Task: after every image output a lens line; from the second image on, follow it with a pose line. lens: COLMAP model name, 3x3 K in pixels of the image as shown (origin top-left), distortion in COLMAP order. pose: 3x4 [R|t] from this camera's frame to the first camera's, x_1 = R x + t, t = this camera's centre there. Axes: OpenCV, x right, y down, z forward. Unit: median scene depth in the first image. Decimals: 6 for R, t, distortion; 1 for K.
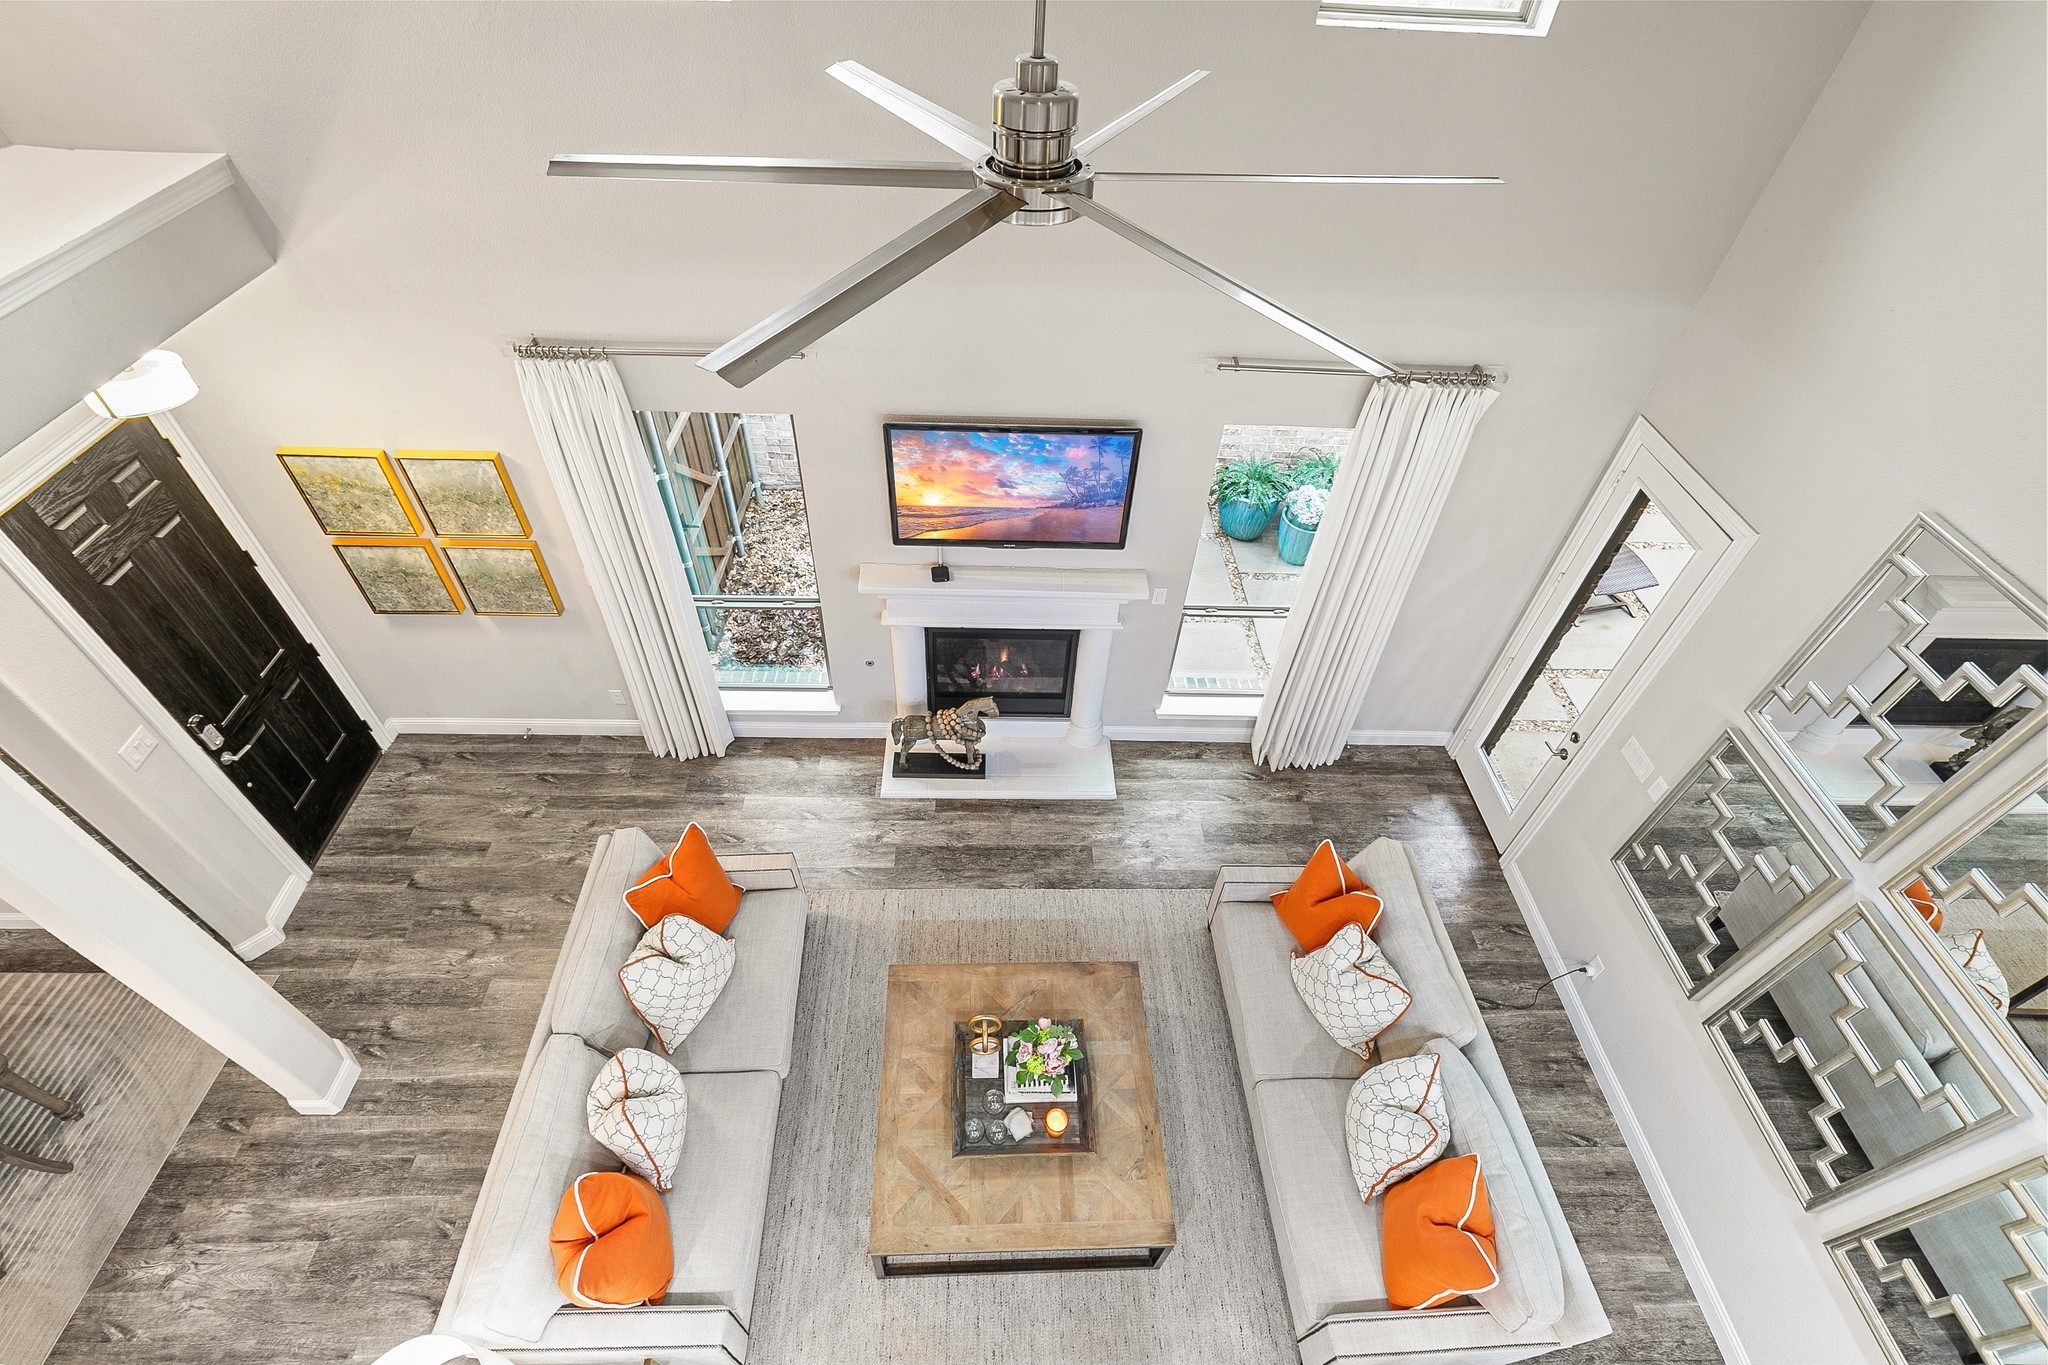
lens RADIAL K [[932.1, 0, 1026.9], [0, 932.1, 667.8], [0, 0, 1]] dist [0.013282, -0.002830]
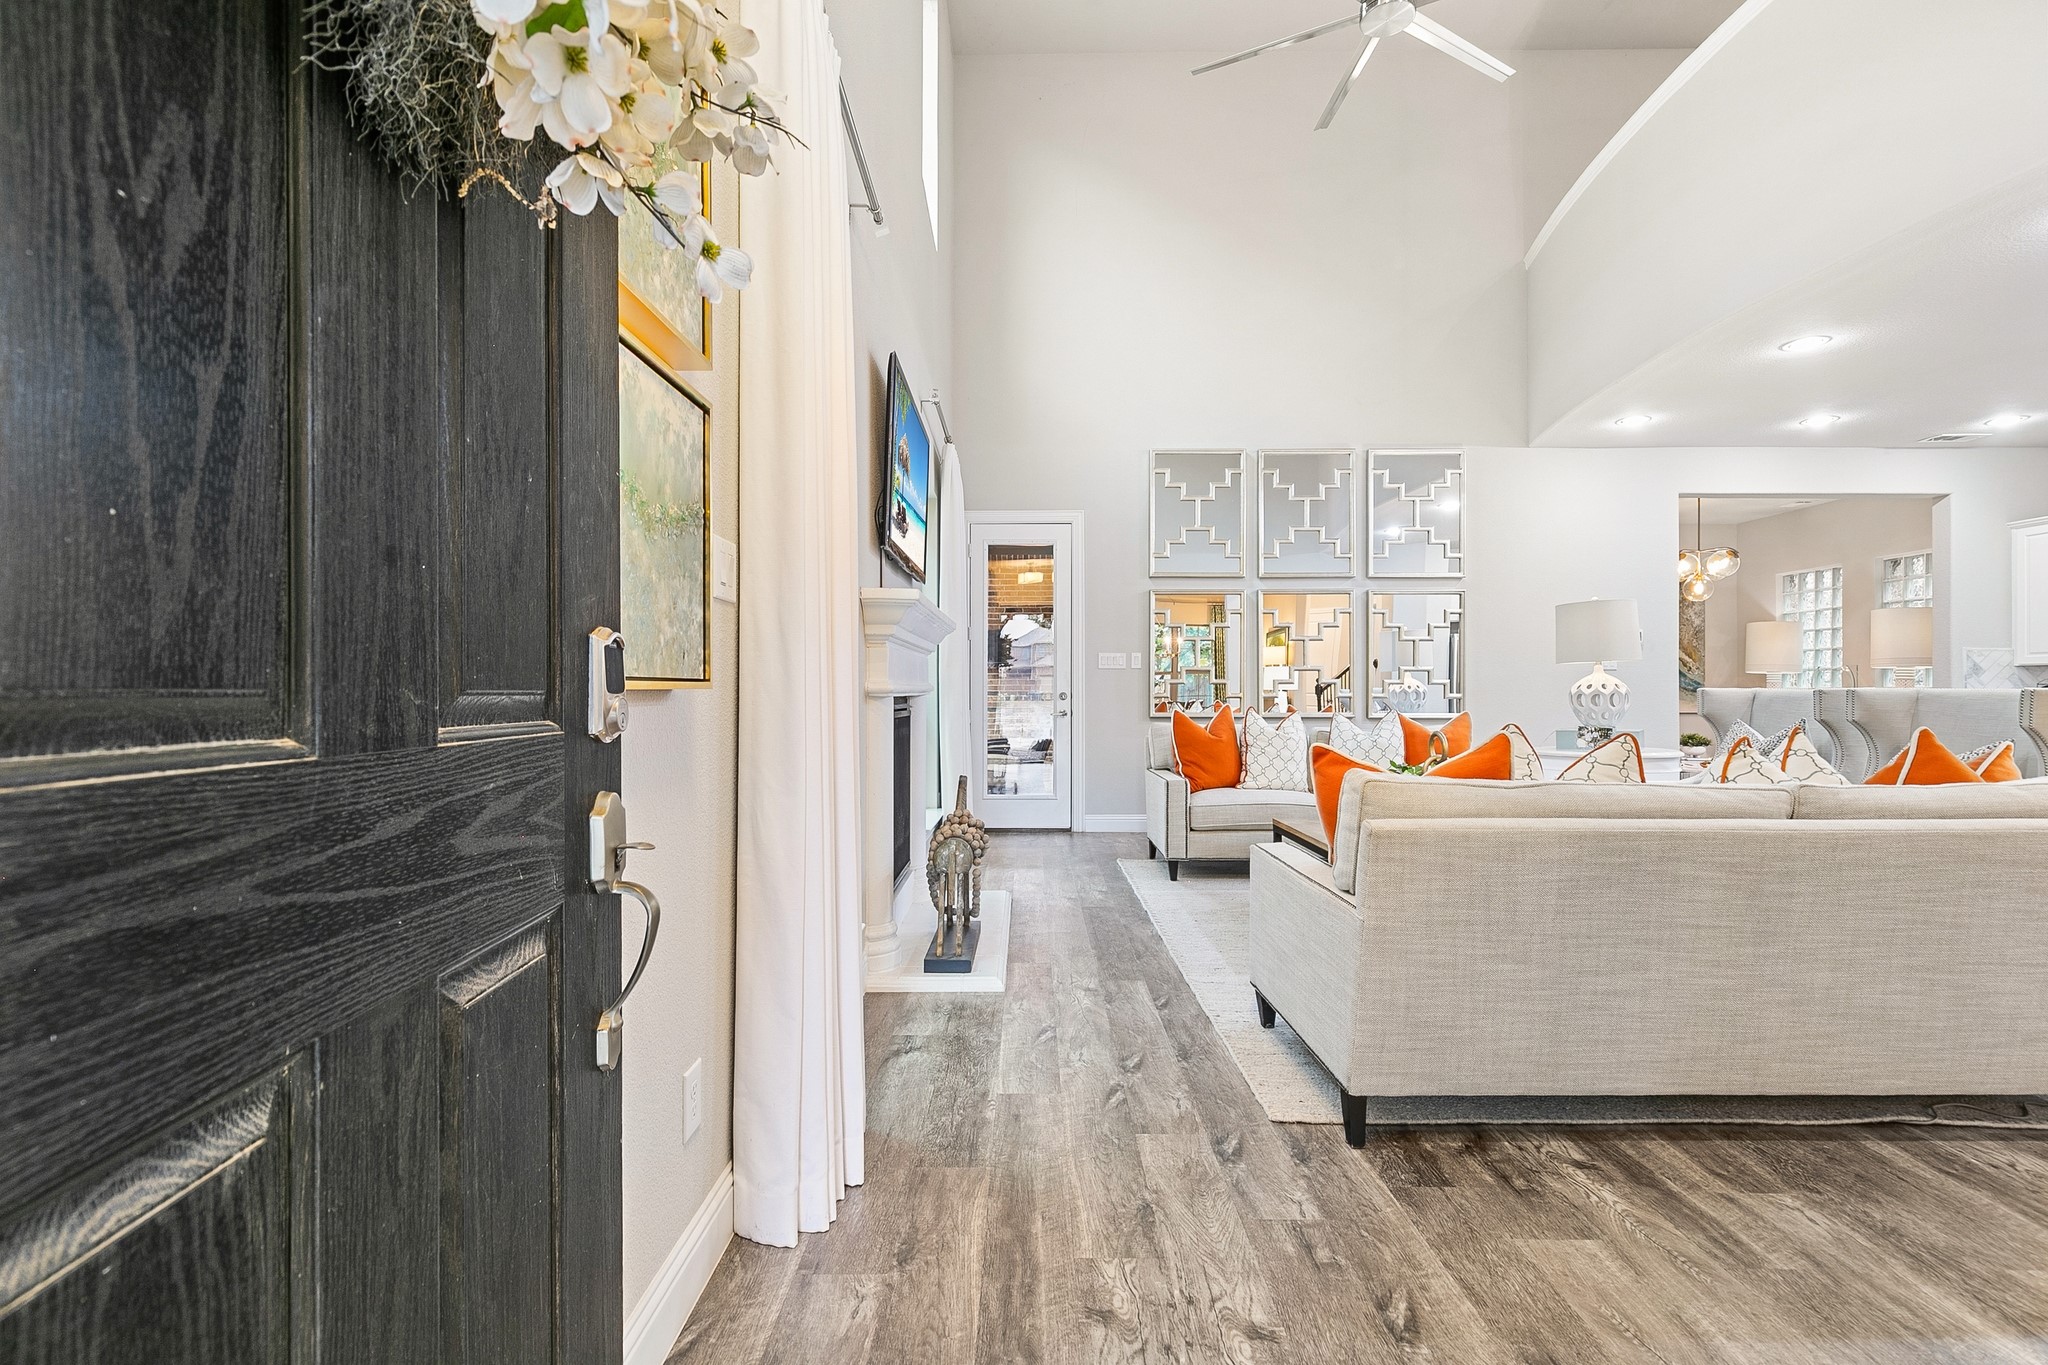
lens RADIAL K [[932.1, 0, 1015.2], [0, 932.1, 680.4], [0, 0, 1]] dist [0.013282, -0.002830]
pose [[0.023295, -0.025651, 0.999400, -0.857242], [0.713770, 0.700379, 0.001339, 0.012477], [-0.699992, 0.713310, 0.034624, 1.001625]]
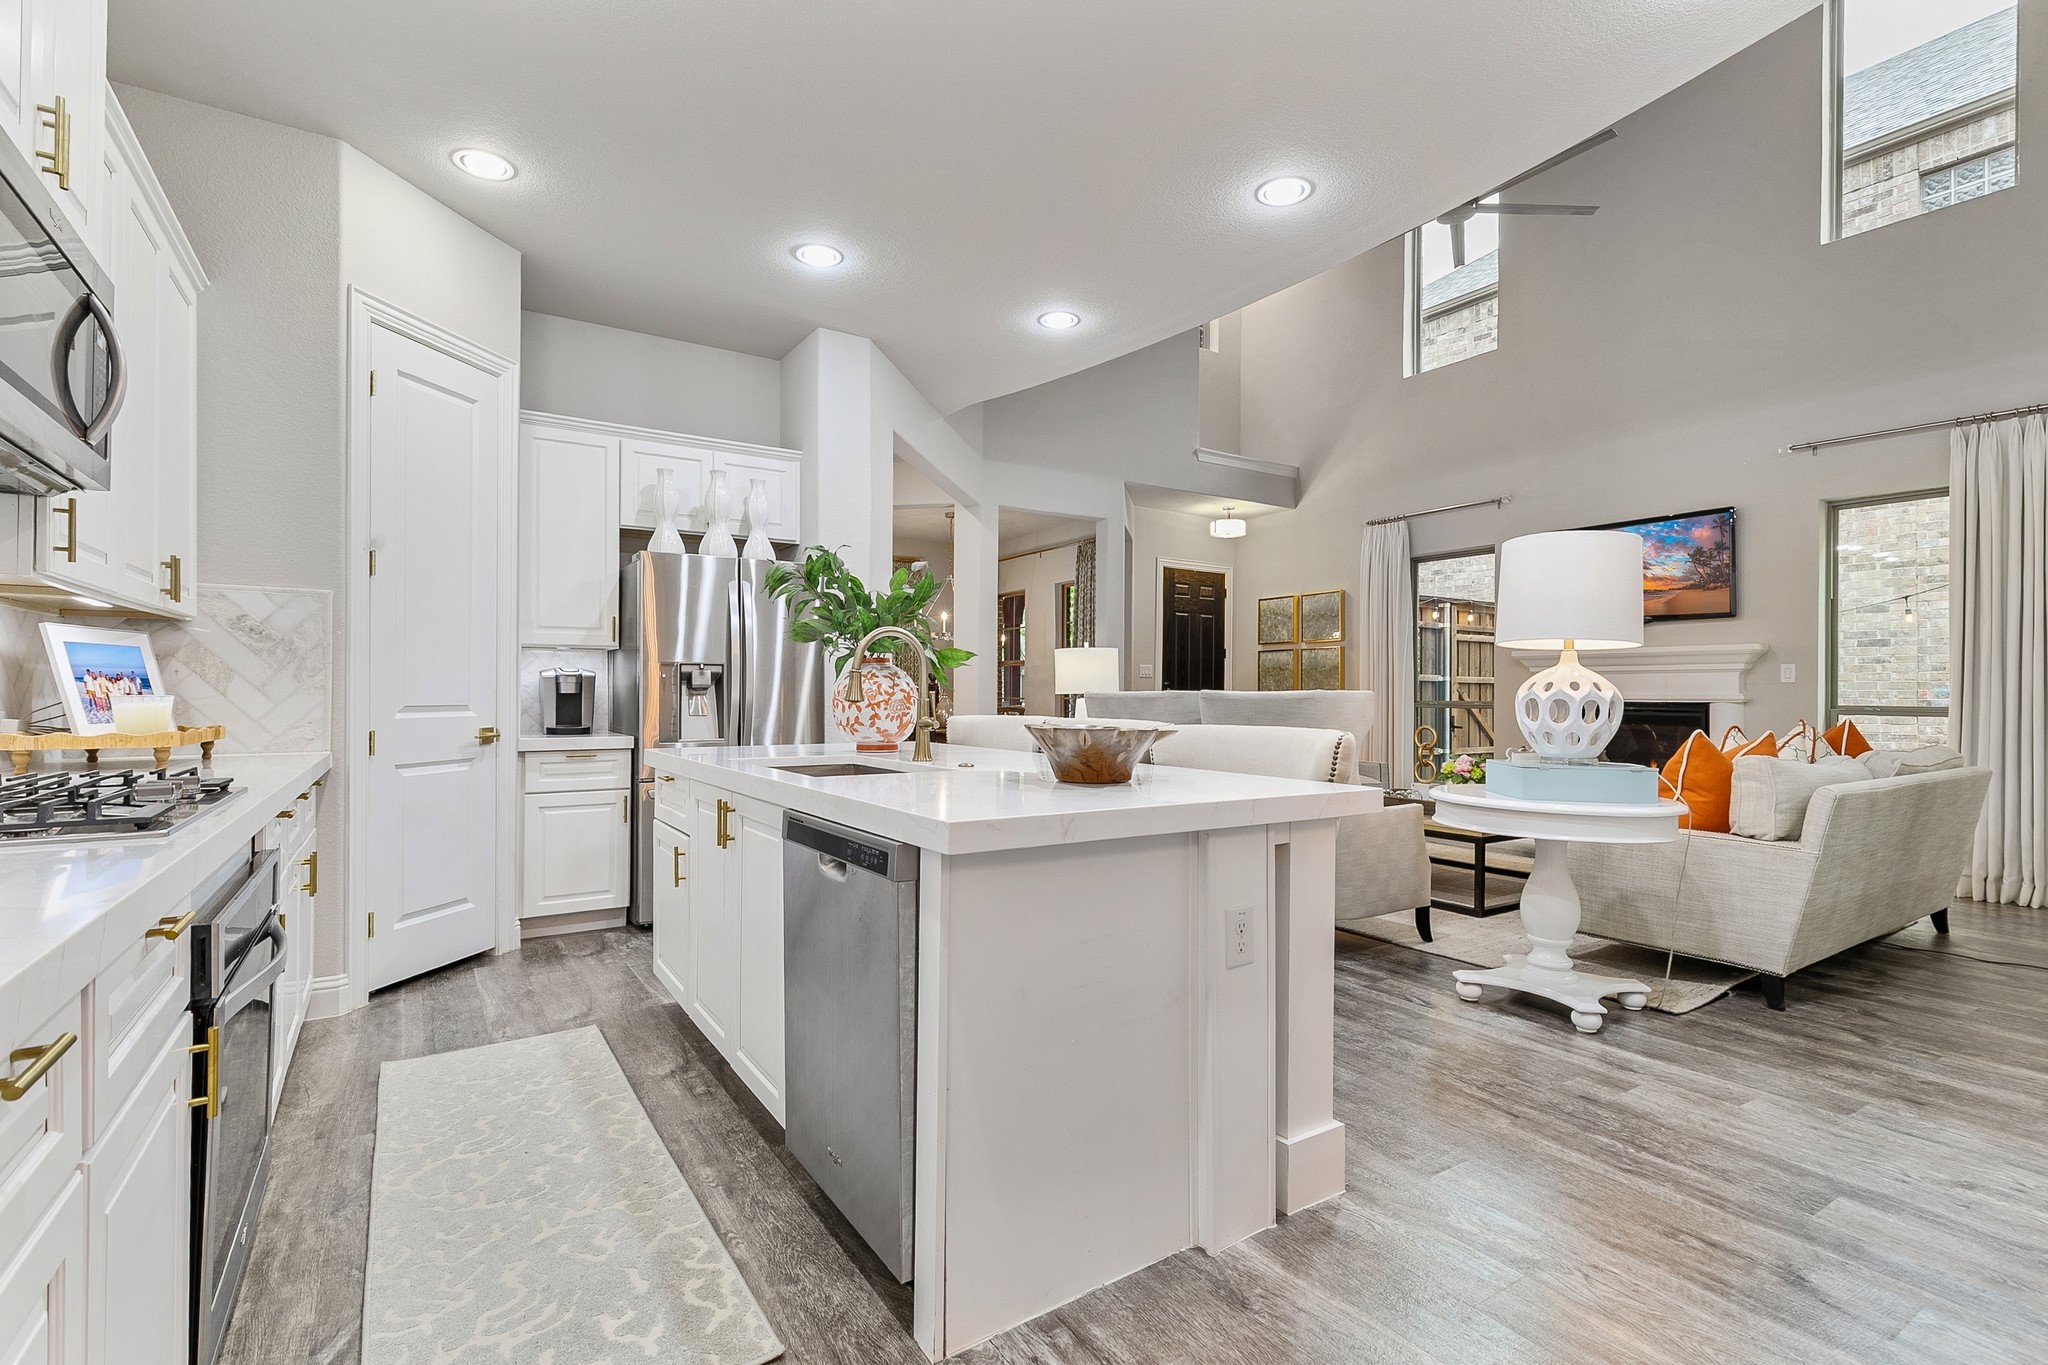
lens RADIAL K [[932.1, 0, 1006.7], [0, 932.1, 686.5], [0, 0, 1]] dist [0.013282, -0.002830]
pose [[0.513514, -0.040898, -0.857106, 0.668347], [-0.605049, 0.691026, -0.395473, 1.024688], [0.608457, 0.721672, 0.330106, 0.091056]]
